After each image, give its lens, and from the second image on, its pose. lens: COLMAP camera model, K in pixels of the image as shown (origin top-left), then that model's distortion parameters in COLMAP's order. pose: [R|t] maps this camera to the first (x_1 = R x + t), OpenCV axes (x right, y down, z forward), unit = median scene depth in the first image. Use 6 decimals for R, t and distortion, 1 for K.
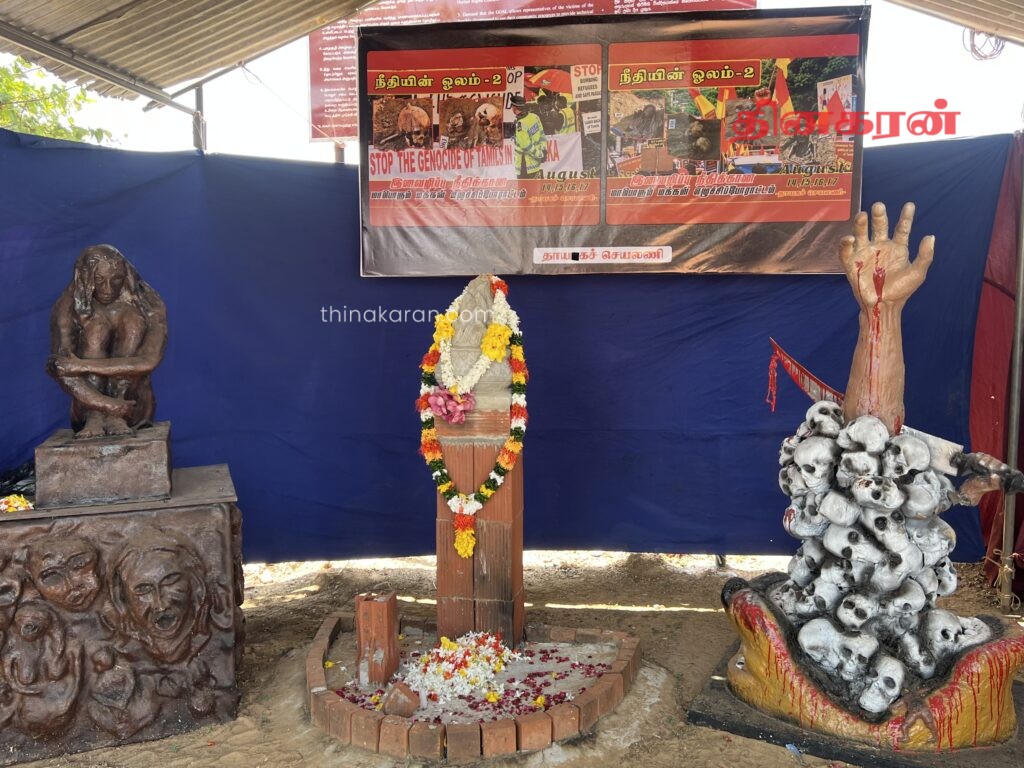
lens RADIAL K [[895.3, 0, 512.0], [0, 895.3, 384.0], [0, 0, 1]] dist [0.081962, -0.117335]
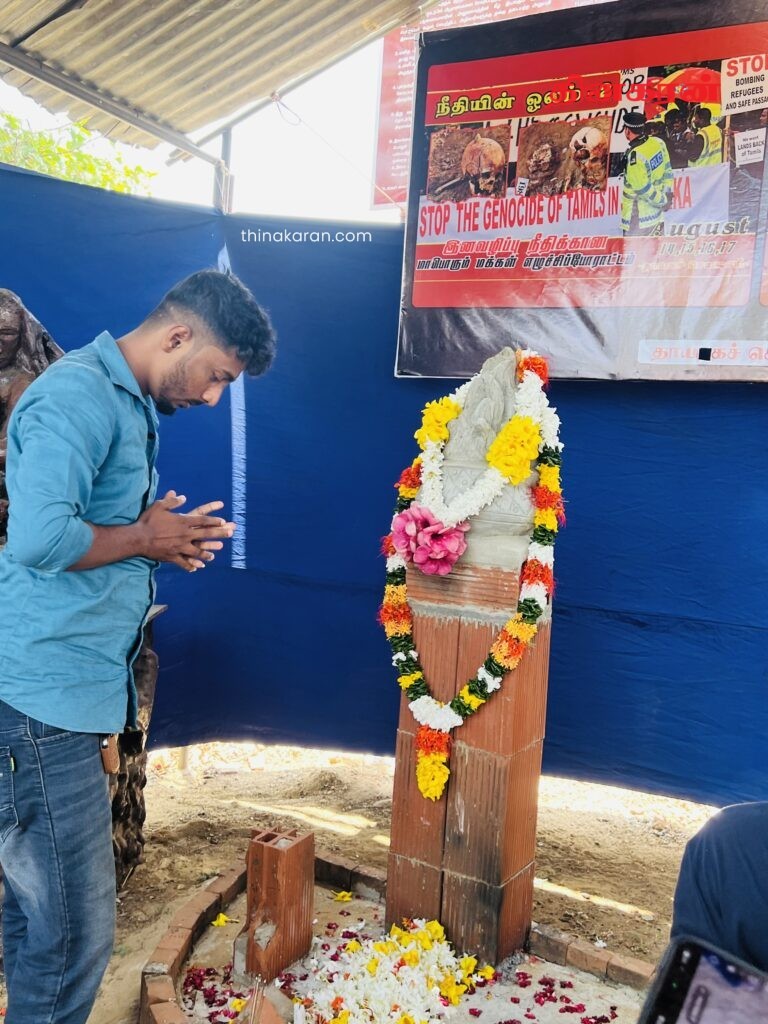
lens RADIAL K [[947.5, 0, 381.3], [0, 947.5, 518.6], [0, 0, 1]] dist [0.032502, -0.023953]
pose [[0.937229, 0.090674, -0.336719, 0.095038], [-0.104687, 0.994224, -0.023656, 0.015923], [0.332629, 0.057421, 0.941308, 0.288279]]
